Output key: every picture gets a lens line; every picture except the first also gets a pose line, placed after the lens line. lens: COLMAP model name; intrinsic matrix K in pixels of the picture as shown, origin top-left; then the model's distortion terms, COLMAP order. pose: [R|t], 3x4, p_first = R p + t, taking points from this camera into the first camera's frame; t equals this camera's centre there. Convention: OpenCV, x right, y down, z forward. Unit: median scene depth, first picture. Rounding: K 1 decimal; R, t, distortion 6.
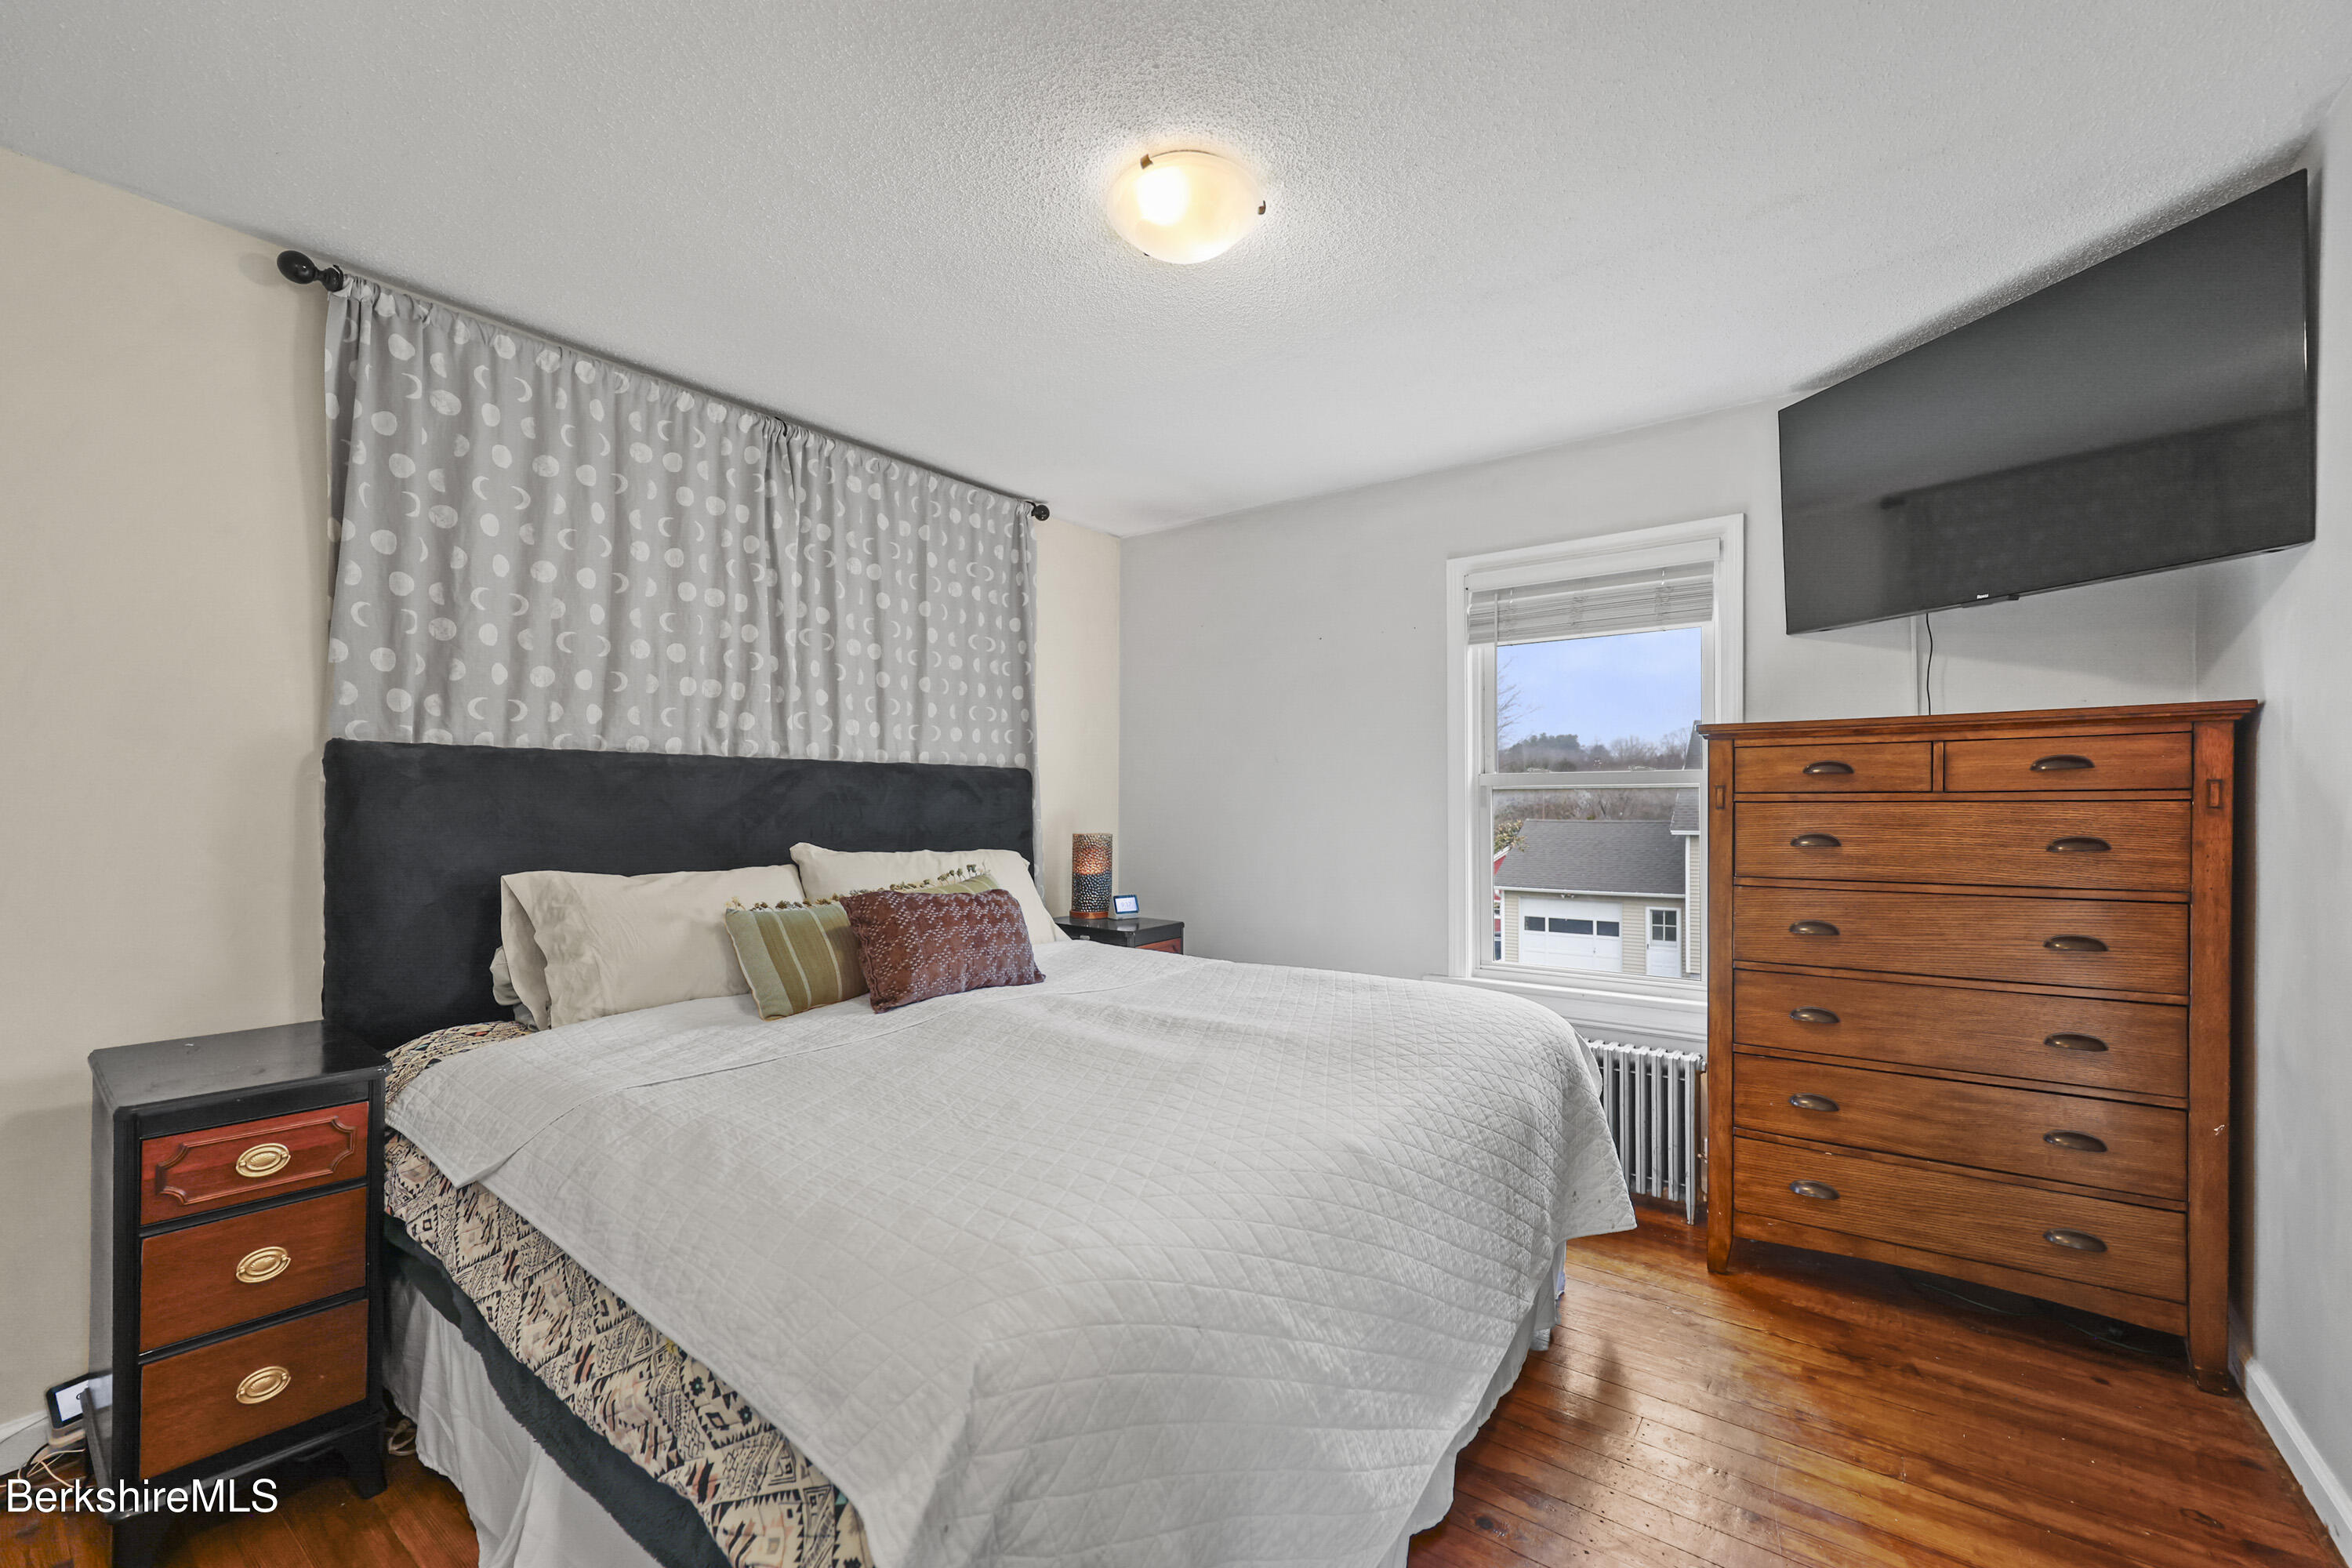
lens RADIAL K [[961.7, 0, 1185.8], [0, 961.7, 804.5], [0, 0, 1]] dist [0.000712, 0.000264]
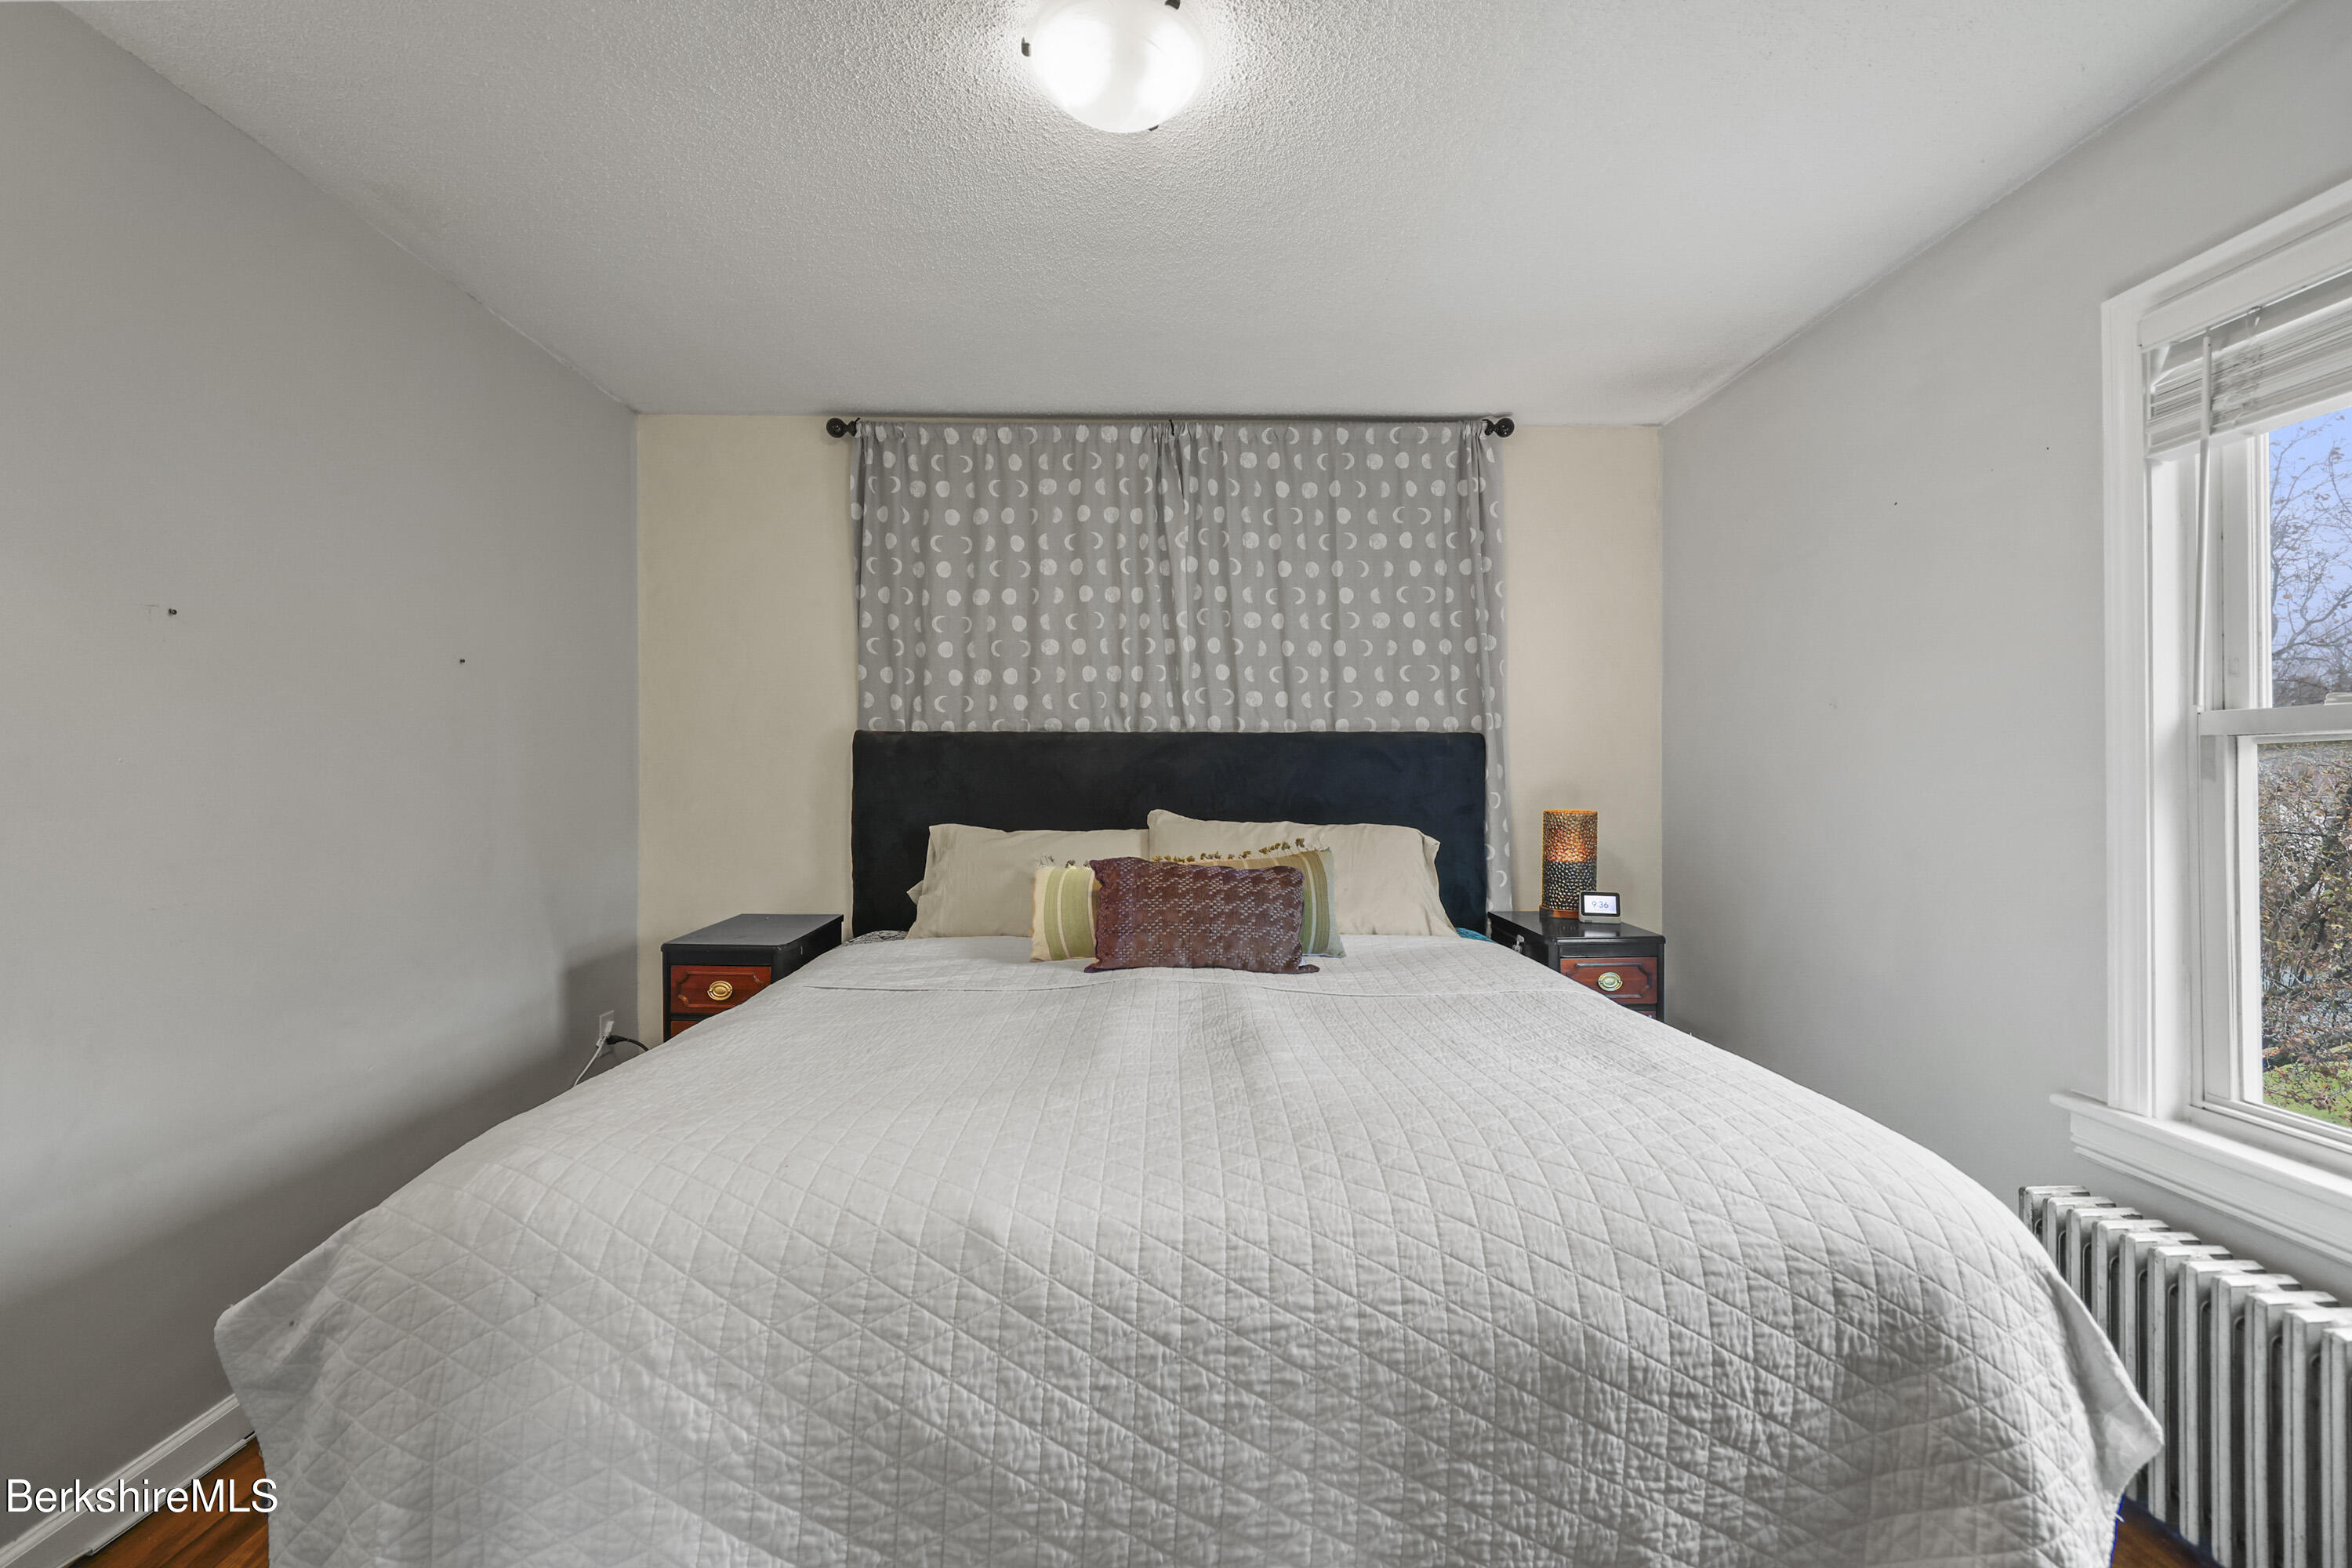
lens RADIAL K [[961.7, 0, 1176.3], [0, 961.7, 778.7], [0, 0, 1]] dist [0.000712, 0.000264]
pose [[0.610124, 0.003217, -0.792299, 0.500530], [-0.001481, 0.999995, 0.002919, 0.002037], [0.792304, -0.000607, 0.610126, 0.380642]]
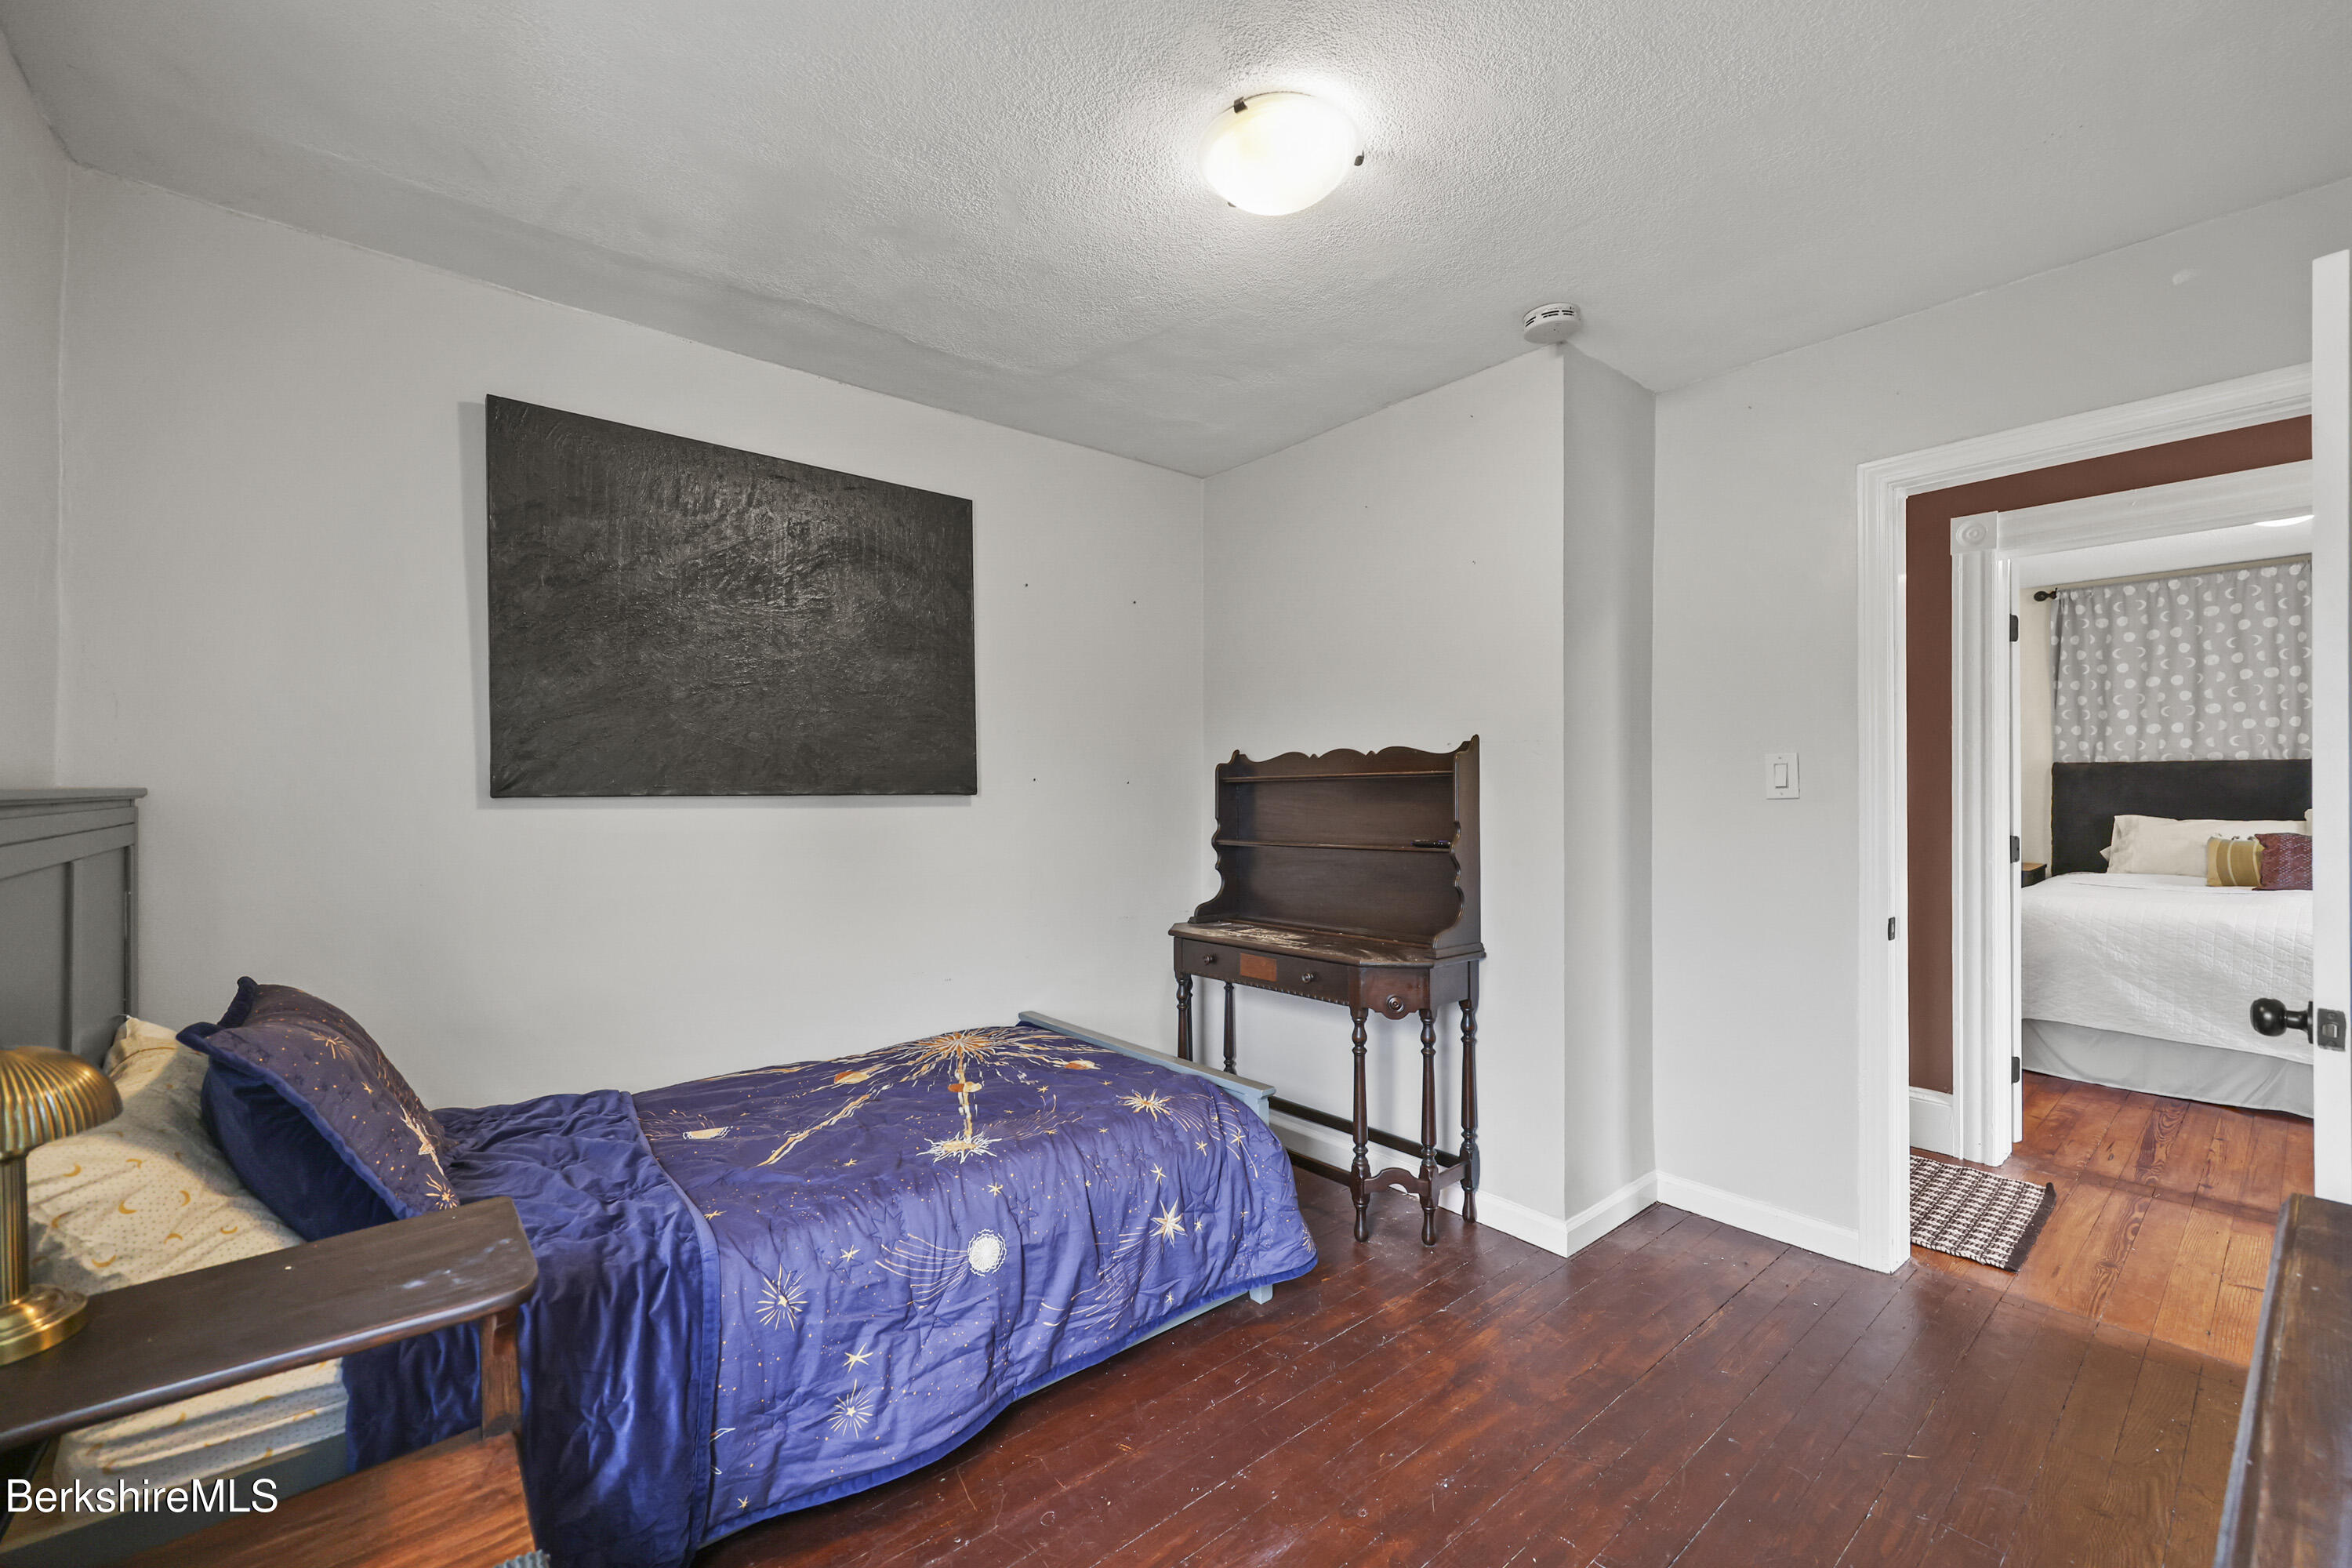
lens RADIAL K [[961.7, 0, 1171.5], [0, 961.7, 793.0], [0, 0, 1]] dist [0.000712, 0.000264]
pose [[-0.243056, 0.005532, -0.969996, 1.898750], [0.001239, 0.999985, 0.005393, 0.000182], [0.970011, 0.000109, -0.243060, -0.611896]]
